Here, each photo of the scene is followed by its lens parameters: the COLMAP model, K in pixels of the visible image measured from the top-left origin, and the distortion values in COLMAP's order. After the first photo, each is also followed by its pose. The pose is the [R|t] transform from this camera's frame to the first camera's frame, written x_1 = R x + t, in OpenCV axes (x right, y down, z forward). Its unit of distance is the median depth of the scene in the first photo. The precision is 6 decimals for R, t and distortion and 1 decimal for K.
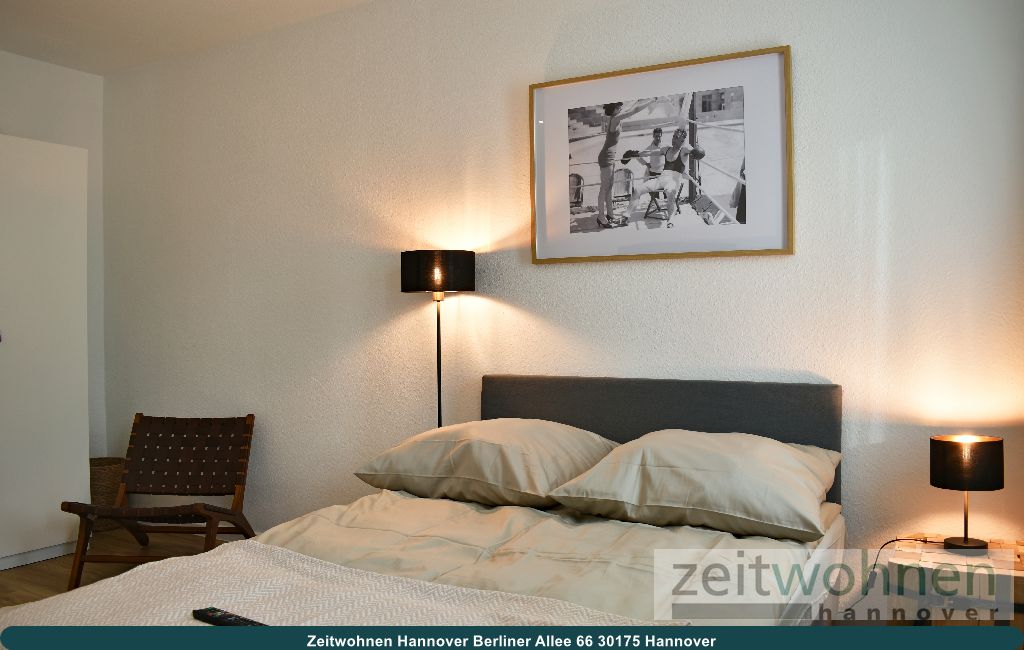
lens RADIAL K [[814.9, 0, 512.0], [0, 814.9, 325.0], [0, 0, 1]] dist [-0.088280, 0.003650]
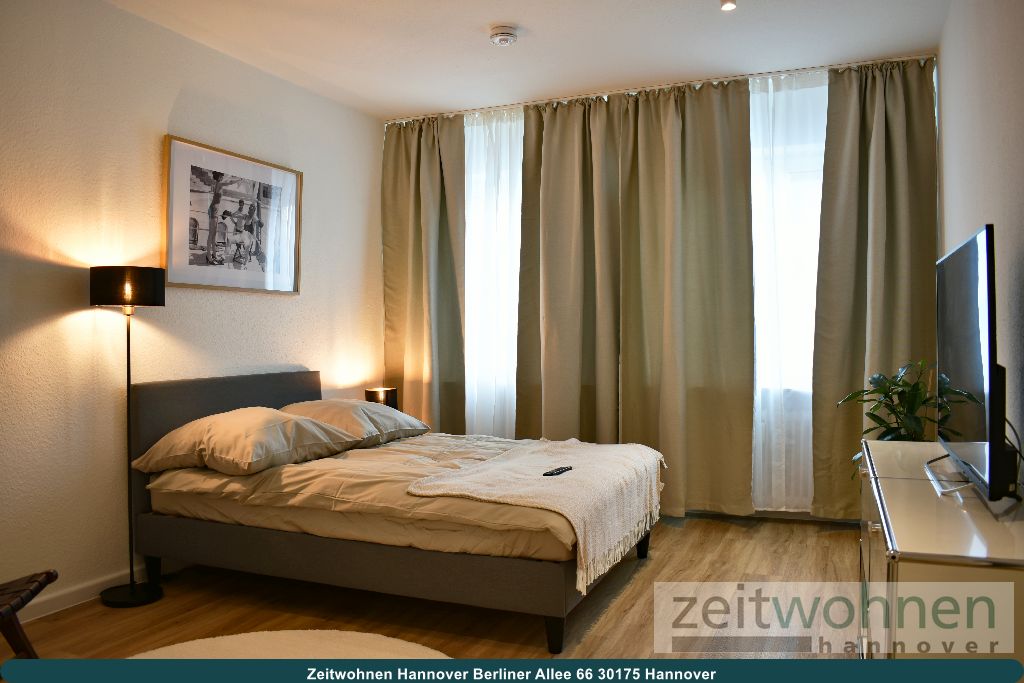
lens RADIAL K [[800.1, 0, 512.0], [0, 800.1, 341.5], [0, 0, 1]] dist [-0.093346, 0.006588]
pose [[-0.100328, -0.005860, 0.994937, -1.055319], [0.005836, 0.999962, 0.006478, 0.000738], [-0.994937, 0.006456, -0.100290, 0.559487]]
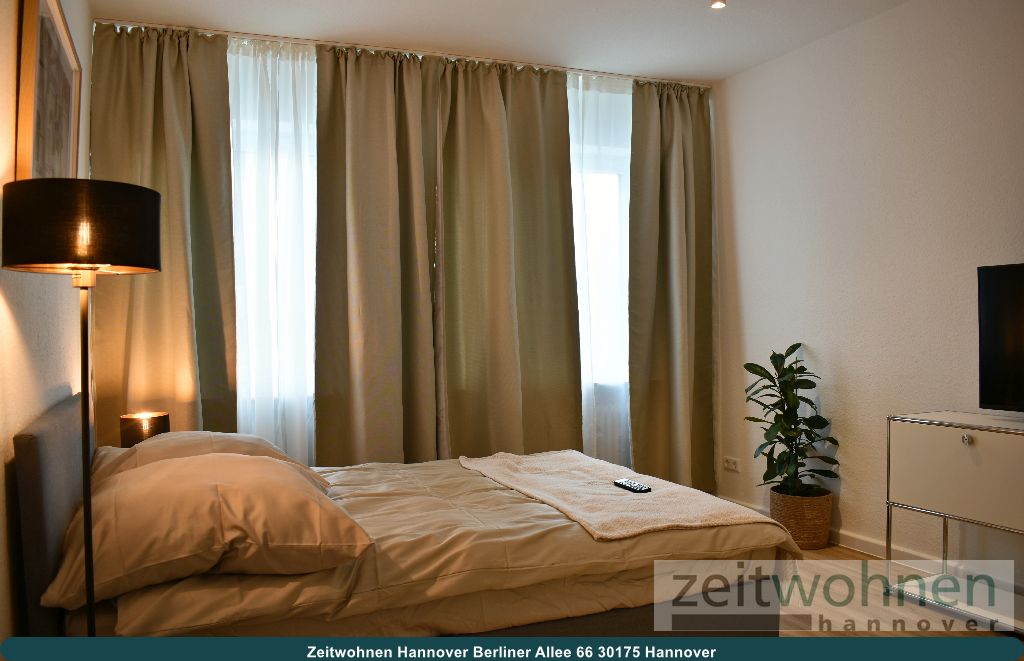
lens RADIAL K [[813.3, 0, 512.0], [0, 813.3, 330.5], [0, 0, 1]] dist [-0.092035, -0.000993]
pose [[-0.783545, 0.013904, 0.621180, -0.552937], [0.016525, 0.999862, -0.001537, 0.001623], [-0.621116, 0.009061, -0.783666, 1.121089]]
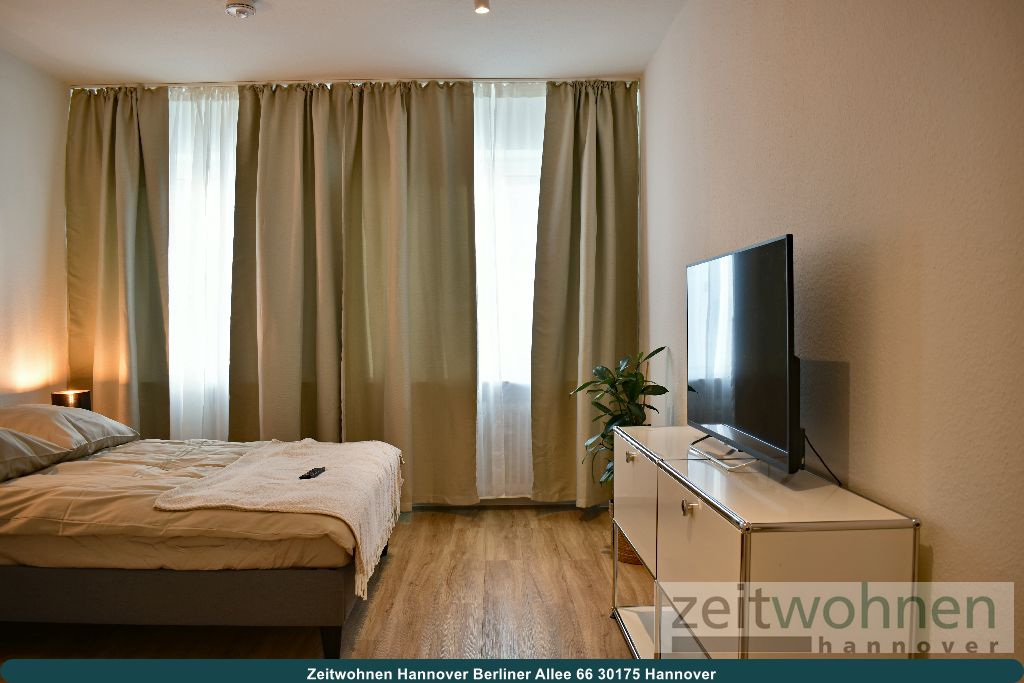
lens RADIAL K [[800.1, 0, 512.0], [0, 800.1, 341.5], [0, 0, 1]] dist [-0.093346, 0.006588]
pose [[-0.502585, -0.010728, 0.864461, -1.007555], [0.004185, 0.999881, 0.014841, -0.000221], [-0.864518, 0.011077, -0.502480, 0.662169]]
